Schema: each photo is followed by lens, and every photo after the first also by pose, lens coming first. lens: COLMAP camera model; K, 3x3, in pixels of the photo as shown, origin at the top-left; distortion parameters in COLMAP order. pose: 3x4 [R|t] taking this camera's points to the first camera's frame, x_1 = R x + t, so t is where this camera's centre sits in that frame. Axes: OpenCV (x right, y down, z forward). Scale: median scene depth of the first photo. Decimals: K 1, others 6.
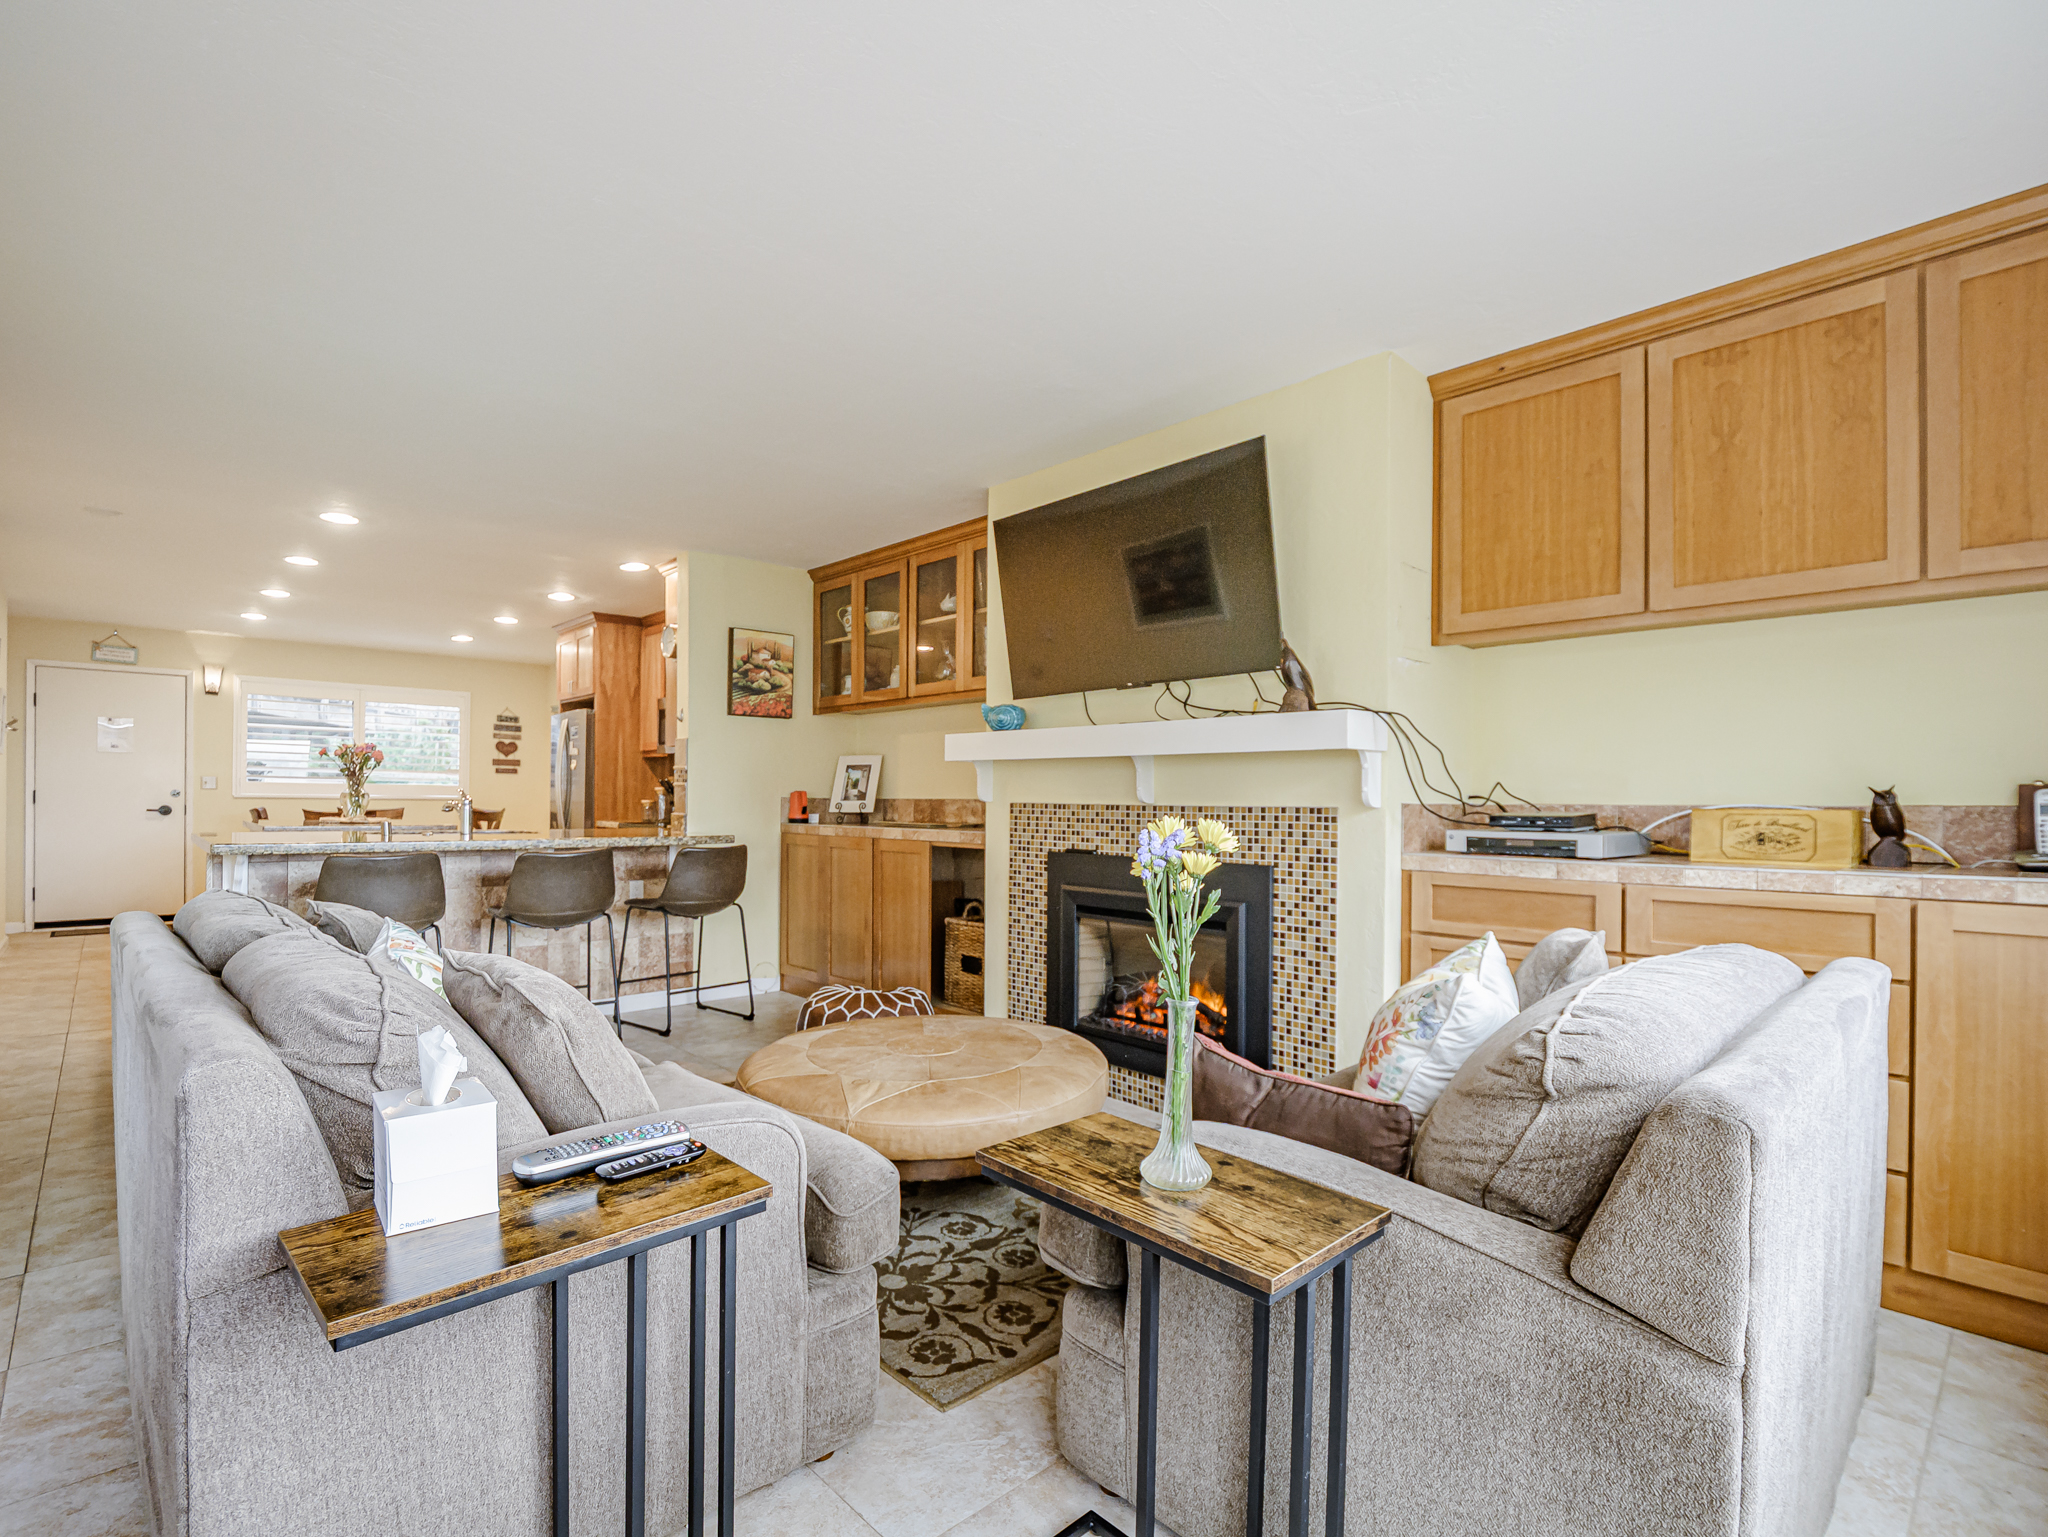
lens RADIAL K [[979.3, 0, 1021.5], [0, 979.3, 801.9], [0, 0, 1]] dist [-0.013658, -0.001494]
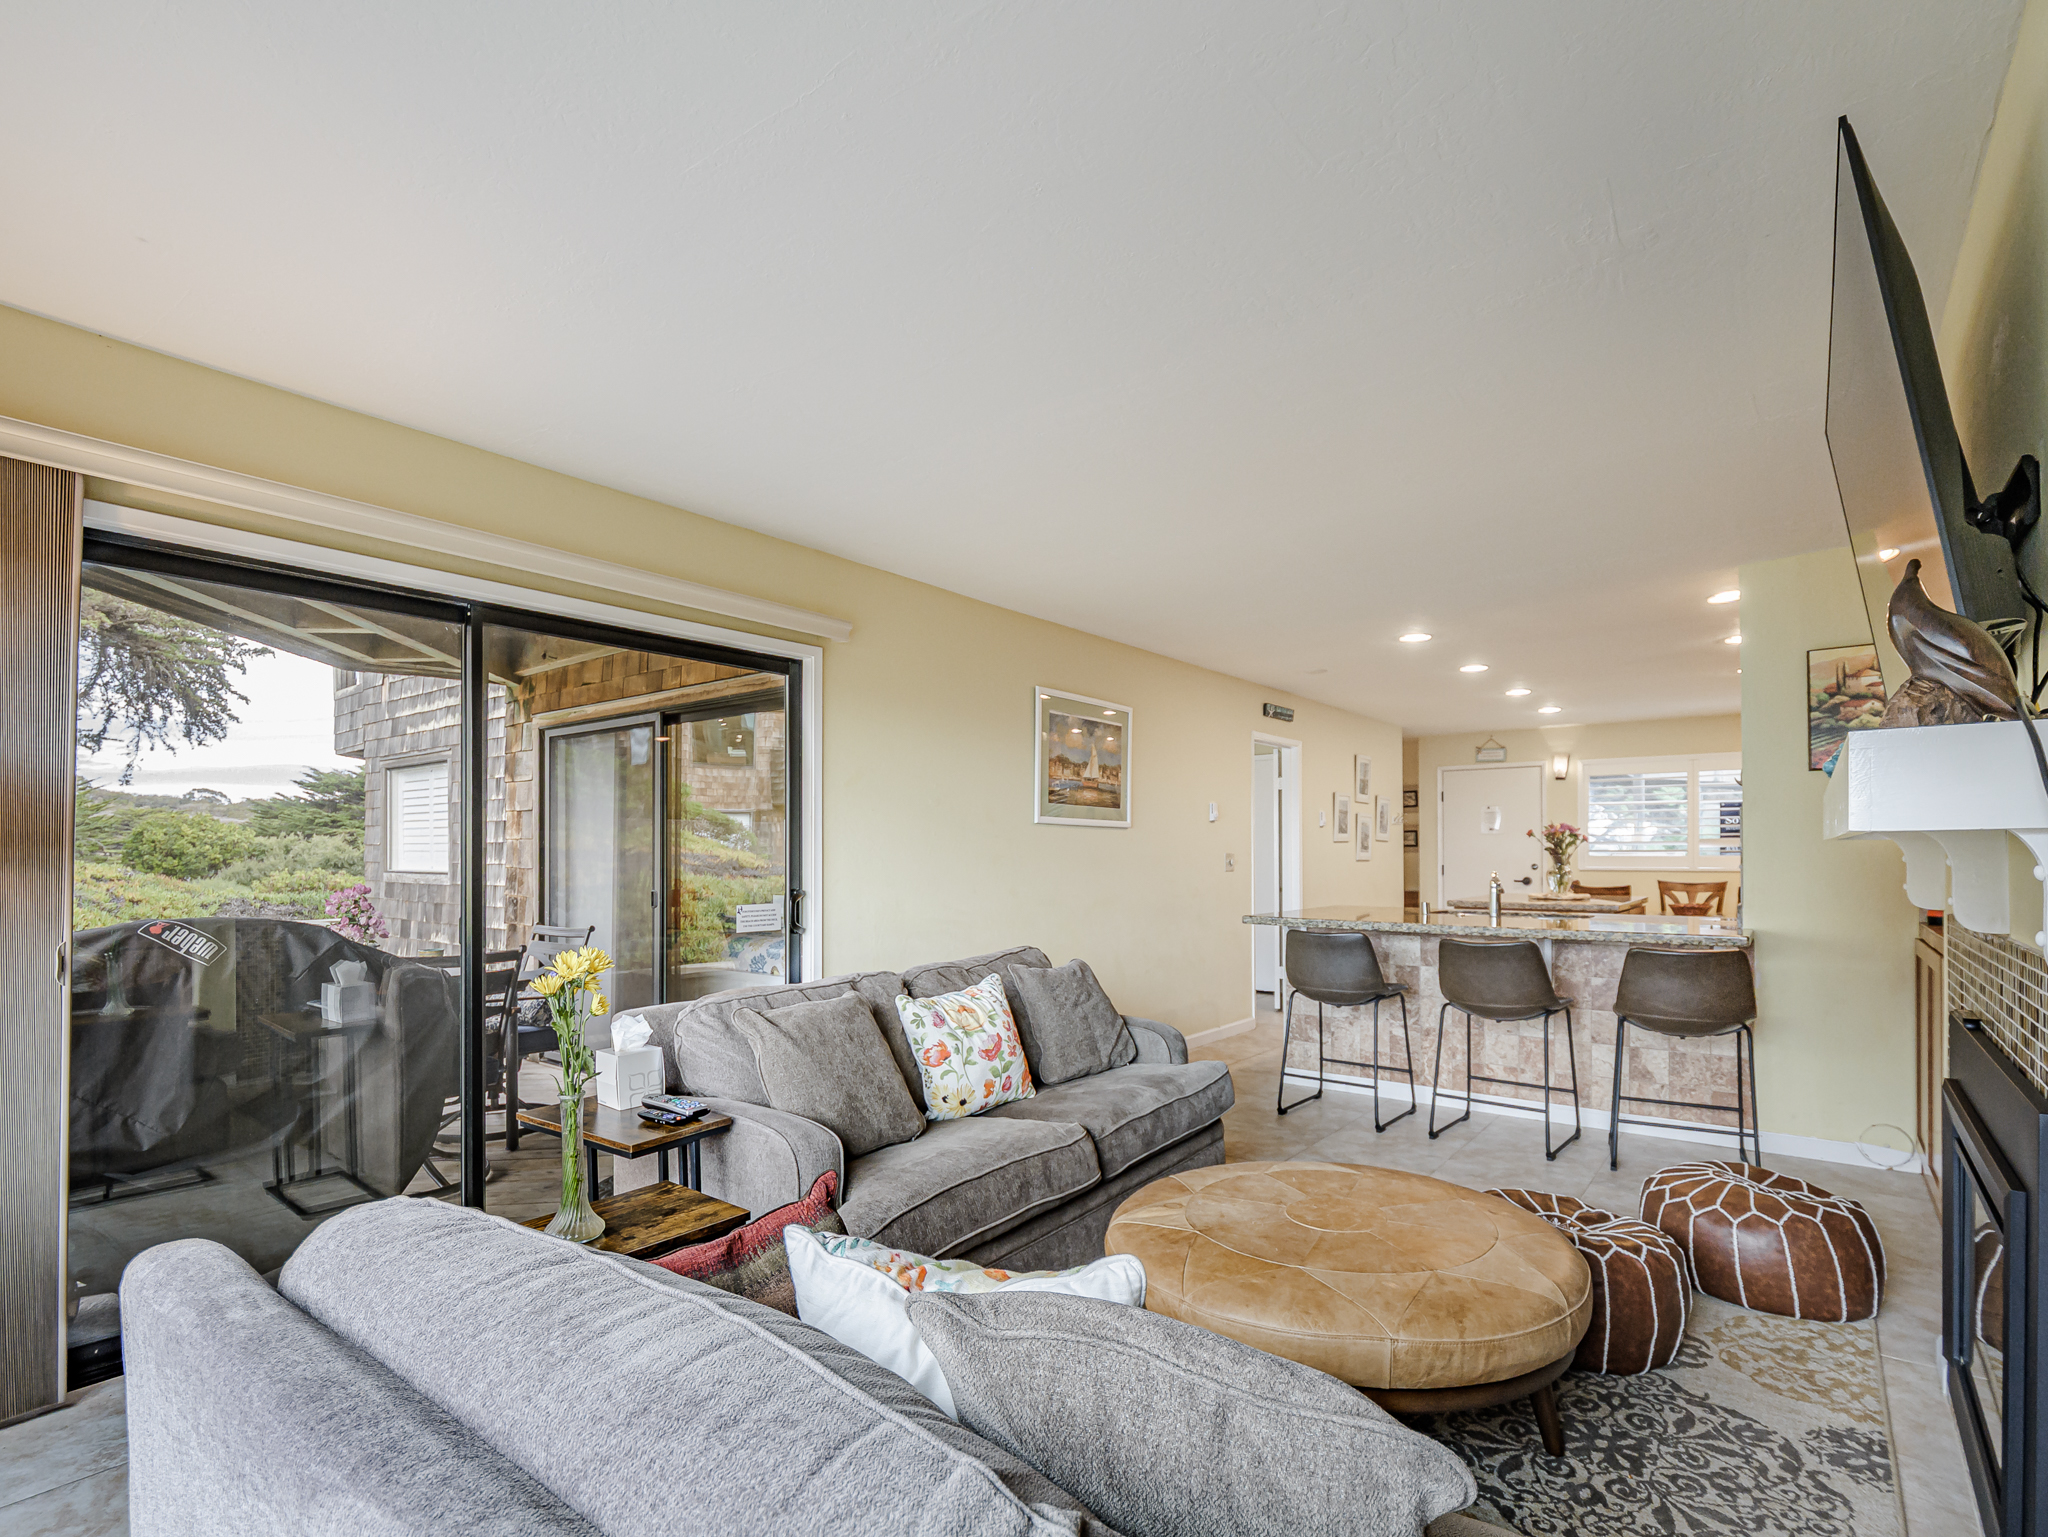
lens RADIAL K [[979.3, 0, 1007.3], [0, 979.3, 848.9], [0, 0, 1]] dist [-0.013658, -0.001494]
pose [[0.128228, -0.014109, -0.991644, 0.326118], [0.002335, 0.999900, -0.013925, -0.021493], [0.991742, -0.000530, 0.128248, 0.307255]]
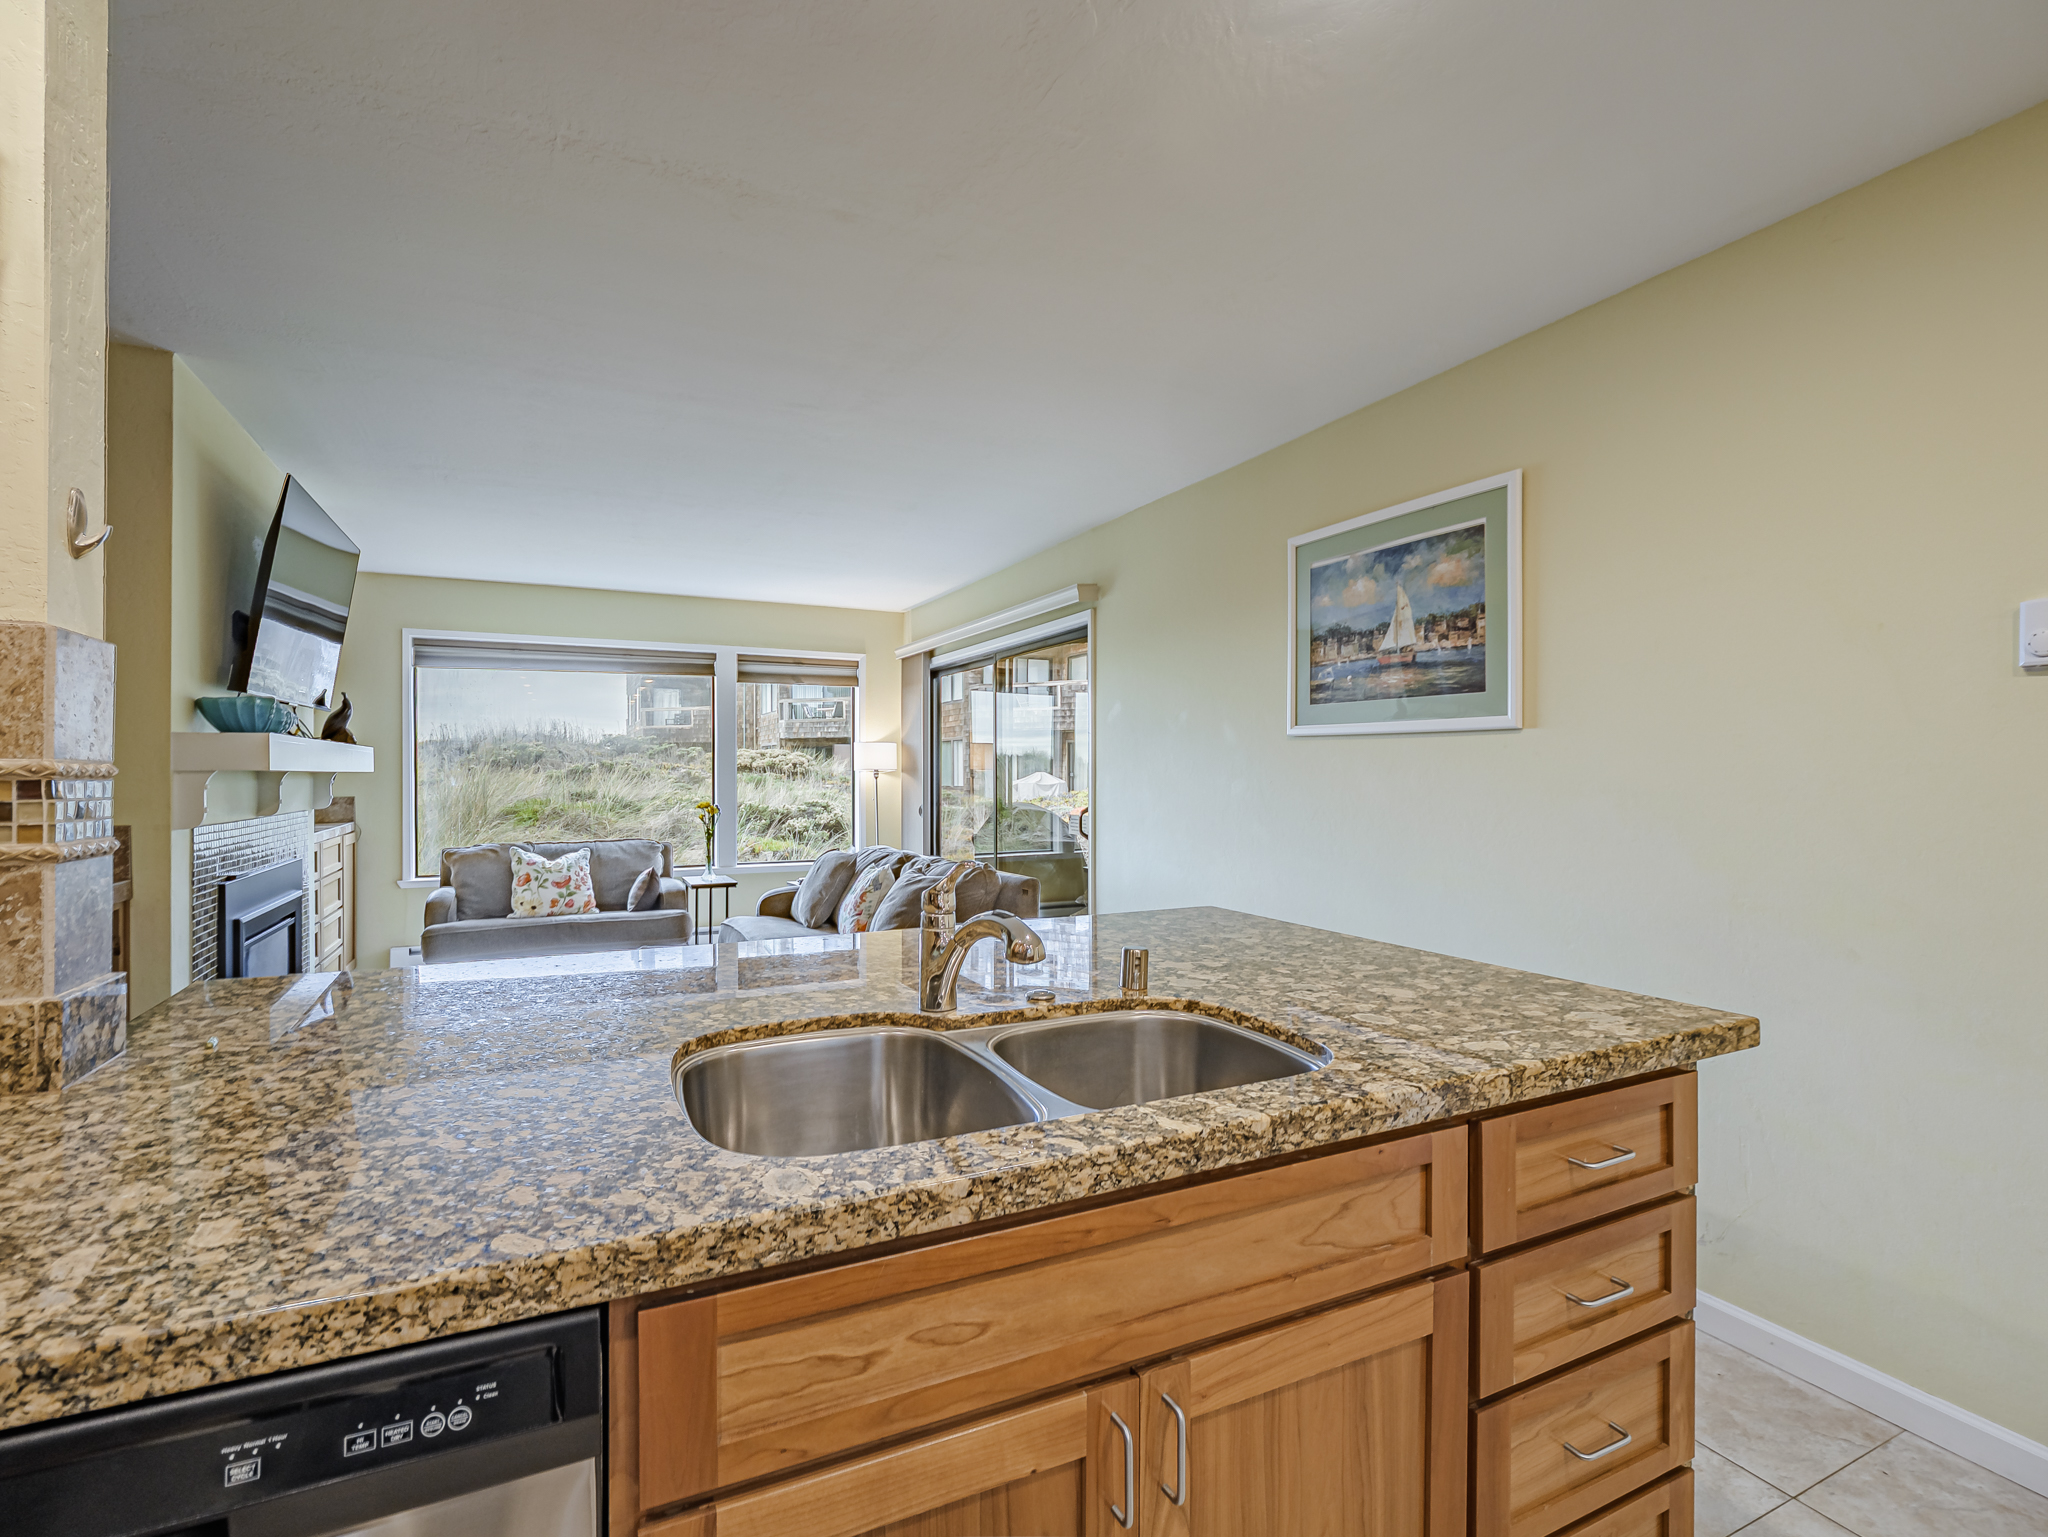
lens RADIAL K [[979.3, 0, 1013.3], [0, 979.3, 763.6], [0, 0, 1]] dist [-0.013658, -0.001494]
pose [[-0.950582, -0.008043, 0.310370, -0.587964], [-0.010010, 0.999939, -0.004747, -0.035821], [-0.310313, -0.007619, -0.950604, 1.095281]]
